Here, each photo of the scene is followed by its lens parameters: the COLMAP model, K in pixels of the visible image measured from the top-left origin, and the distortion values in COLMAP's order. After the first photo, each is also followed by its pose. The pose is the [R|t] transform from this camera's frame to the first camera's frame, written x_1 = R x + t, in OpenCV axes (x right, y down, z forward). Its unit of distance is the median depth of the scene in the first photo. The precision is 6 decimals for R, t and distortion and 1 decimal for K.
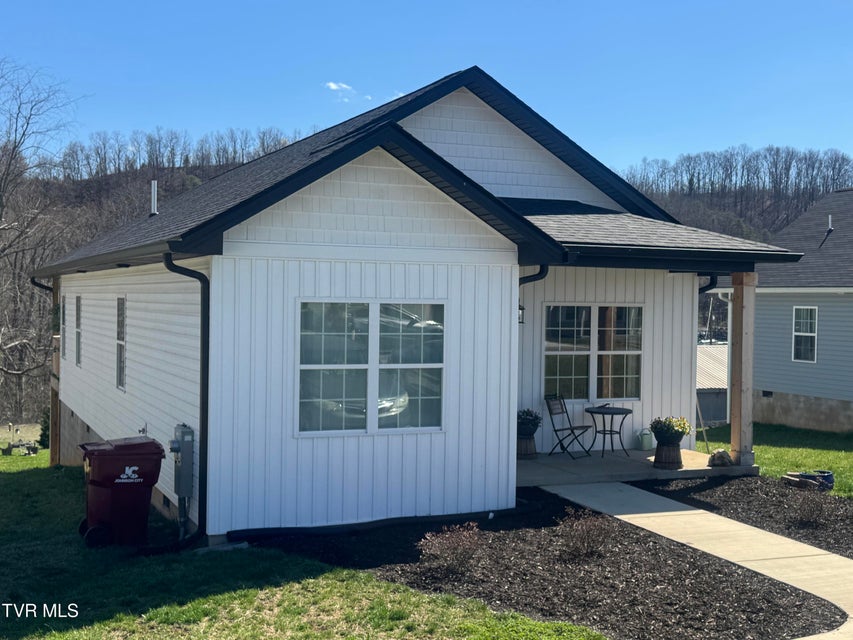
lens RADIAL K [[1065.7, 0, 426.5], [0, 1065.7, 320.0], [0, 0, 1]] dist [0.195182, -0.430107]
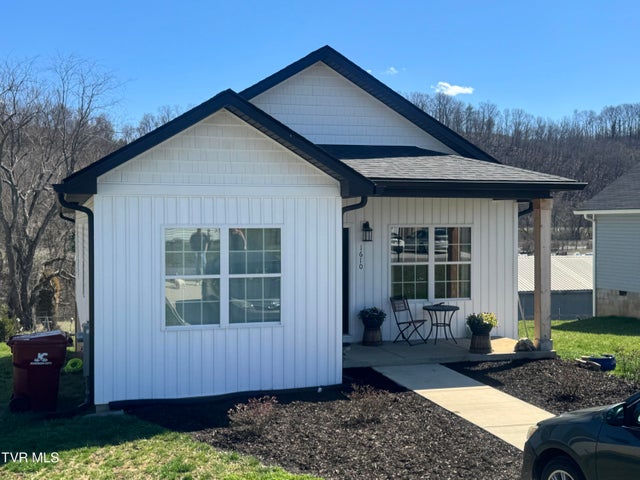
lens RADIAL K [[799.6, 0, 320.0], [0, 799.6, 240.0], [0, 0, 1]] dist [0.195182, -0.430107]
pose [[0.994167, -0.014876, -0.106817, 0.140562], [0.015008, 0.999887, 0.000432, 0.000049], [0.106798, -0.002033, 0.994279, 0.025011]]
